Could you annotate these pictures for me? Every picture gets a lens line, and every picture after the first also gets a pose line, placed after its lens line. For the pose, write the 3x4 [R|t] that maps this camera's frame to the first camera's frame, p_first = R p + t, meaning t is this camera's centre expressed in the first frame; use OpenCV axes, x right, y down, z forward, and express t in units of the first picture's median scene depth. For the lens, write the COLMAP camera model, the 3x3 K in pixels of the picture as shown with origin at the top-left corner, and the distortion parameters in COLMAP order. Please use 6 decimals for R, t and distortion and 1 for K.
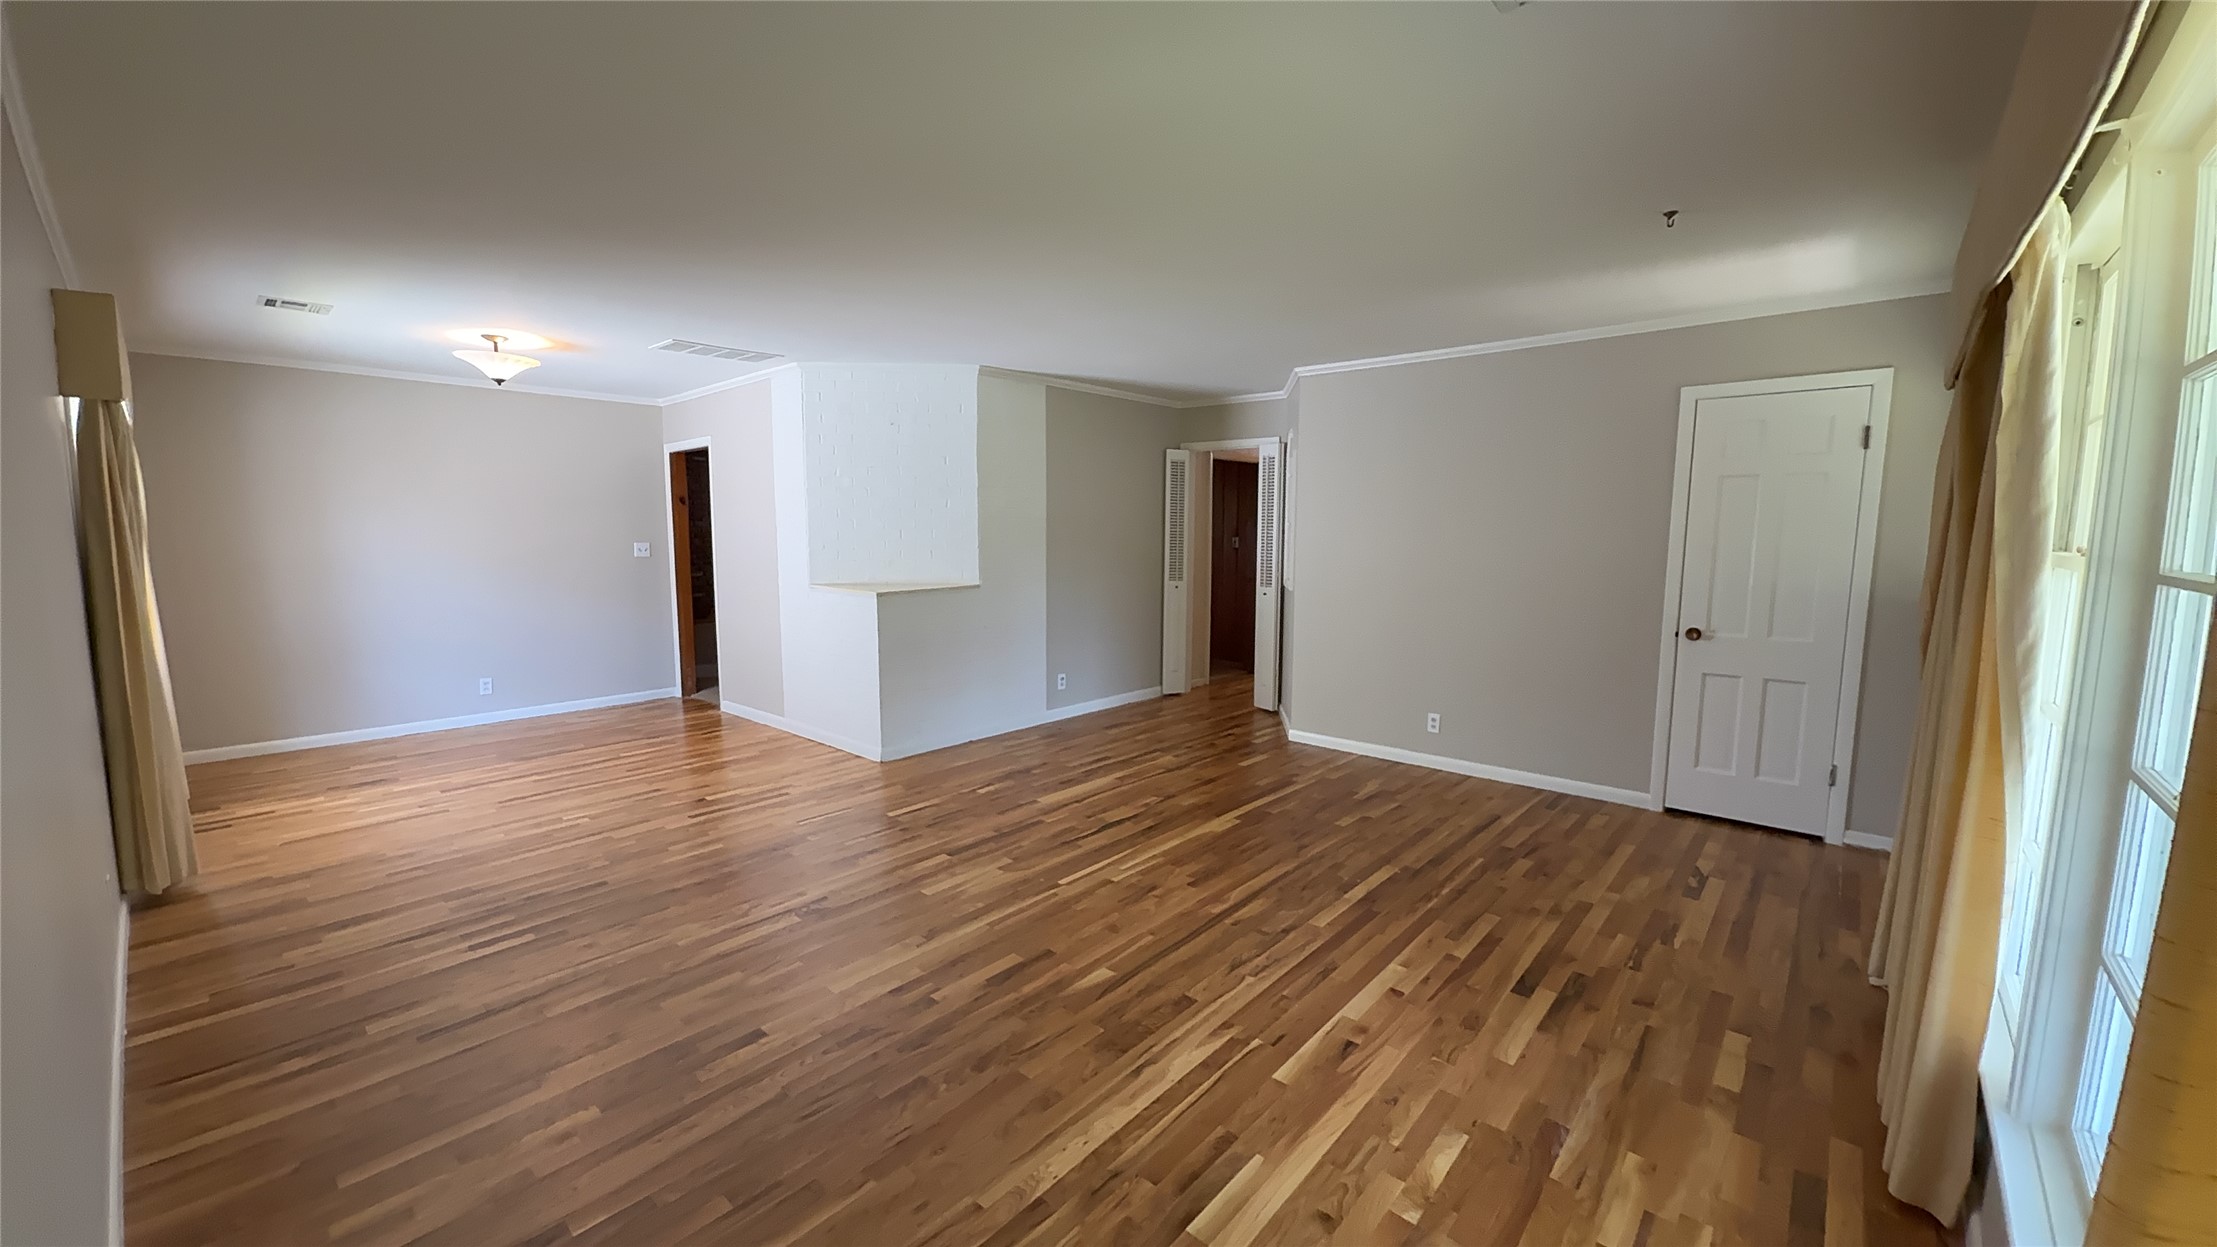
lens RADIAL K [[836.2, 0, 1108.5], [0, 836.2, 623.5], [0, 0, 1]] dist [-0.000118, 0.000110]
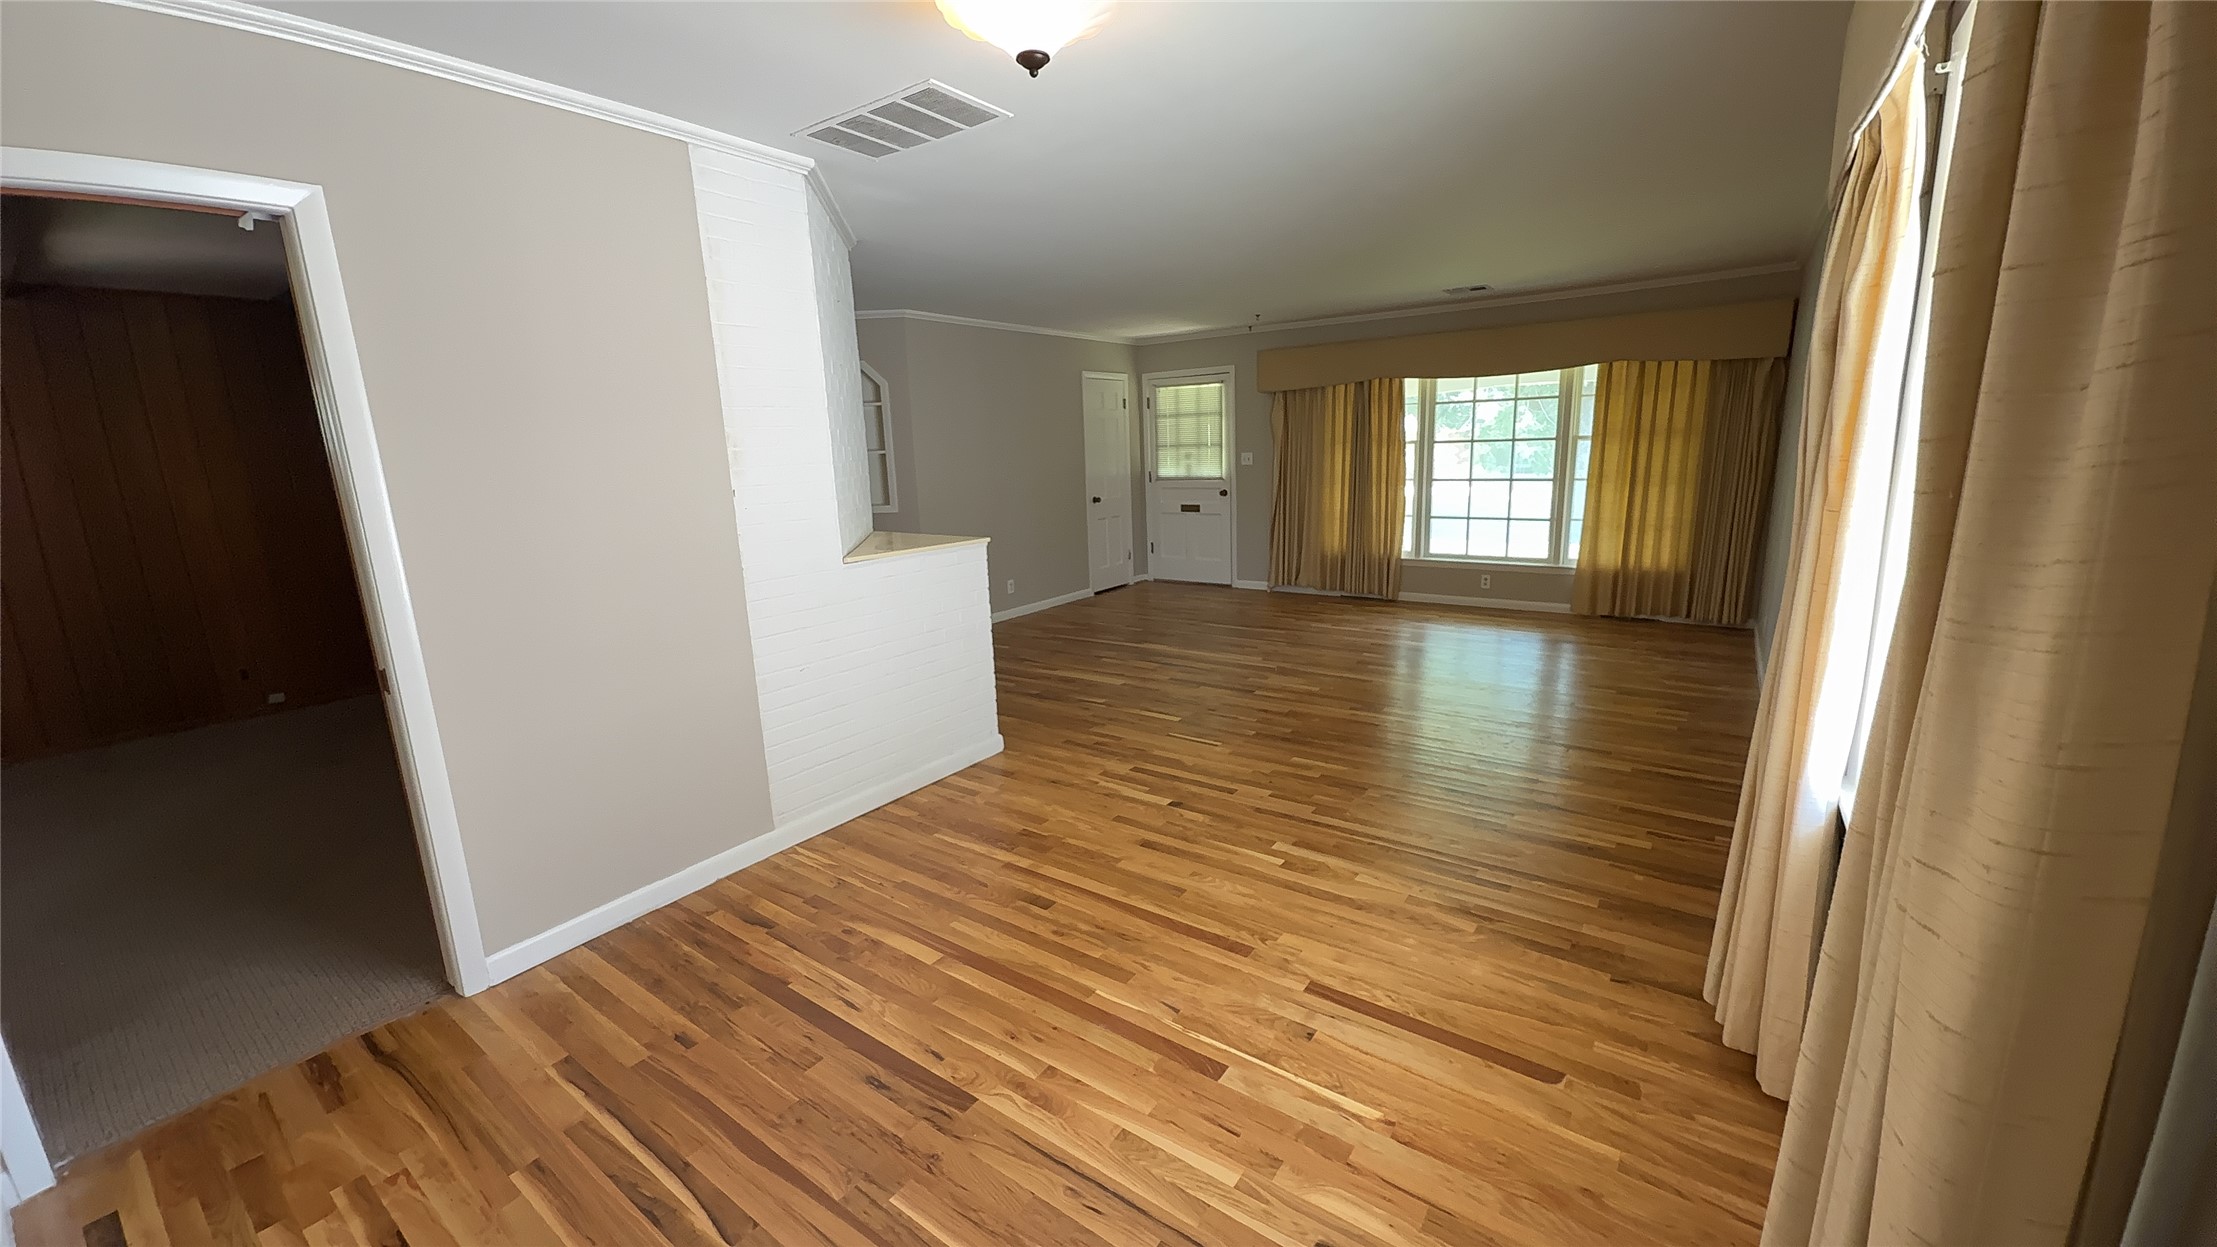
lens RADIAL K [[836.2, 0, 1108.5], [0, 836.2, 623.5], [0, 0, 1]] dist [-0.000118, 0.000110]
pose [[-0.101027, -0.210650, 0.972327, -1.296142], [0.147472, 0.963360, 0.224030, -0.145320], [-0.983893, 0.166024, -0.066261, 1.165807]]
